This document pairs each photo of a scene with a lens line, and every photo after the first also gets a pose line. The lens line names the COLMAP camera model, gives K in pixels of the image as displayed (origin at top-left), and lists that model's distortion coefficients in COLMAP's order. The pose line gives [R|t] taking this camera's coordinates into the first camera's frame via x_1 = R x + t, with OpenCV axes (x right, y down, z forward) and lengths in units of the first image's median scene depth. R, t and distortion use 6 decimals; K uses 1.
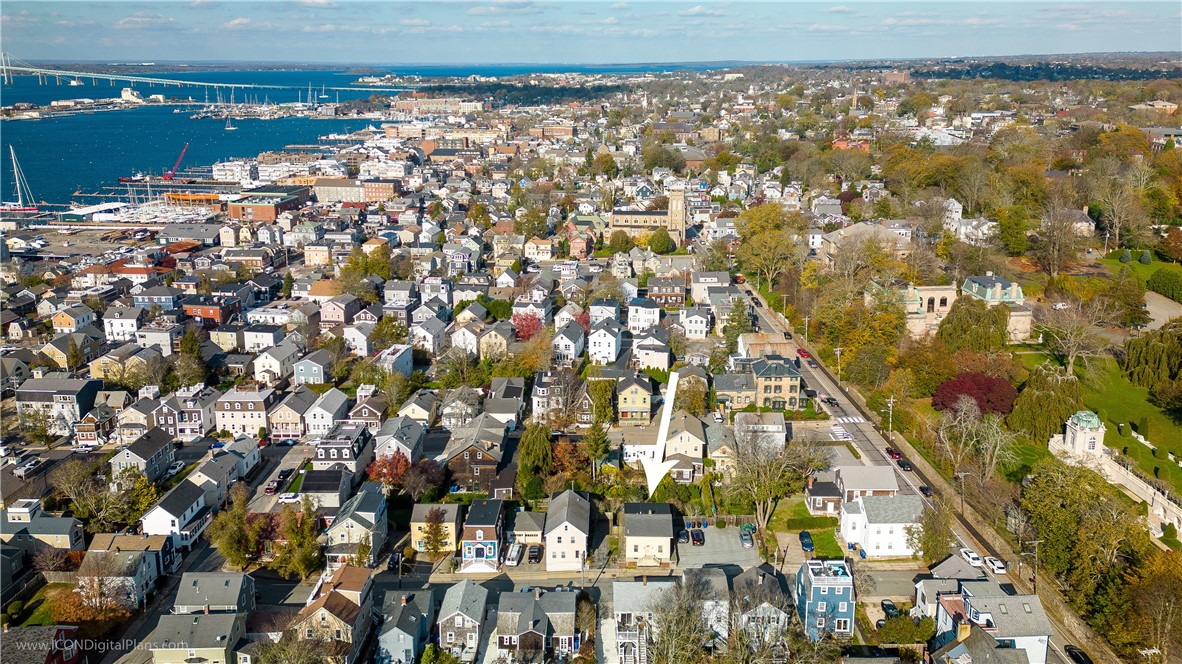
lens RADIAL K [[786.0, 0, 591.0], [0, 786.0, 330.7], [0, 0, 1]] dist [0.019193, -0.005311]
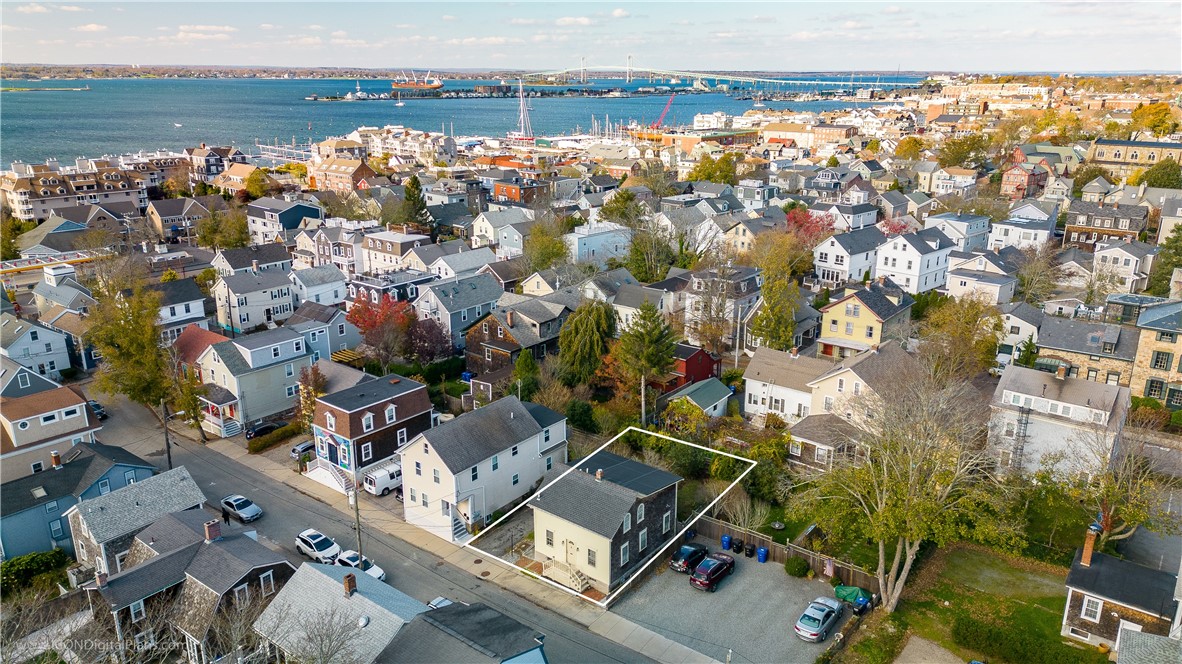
lens RADIAL K [[786.0, 0, 589.7], [0, 786.0, 333.7], [0, 0, 1]] dist [0.019193, -0.005311]
pose [[0.793439, 0.182311, -0.580704, 0.224568], [-0.176480, 0.982010, 0.067169, 0.086093], [0.582502, 0.049189, 0.811339, 0.441127]]
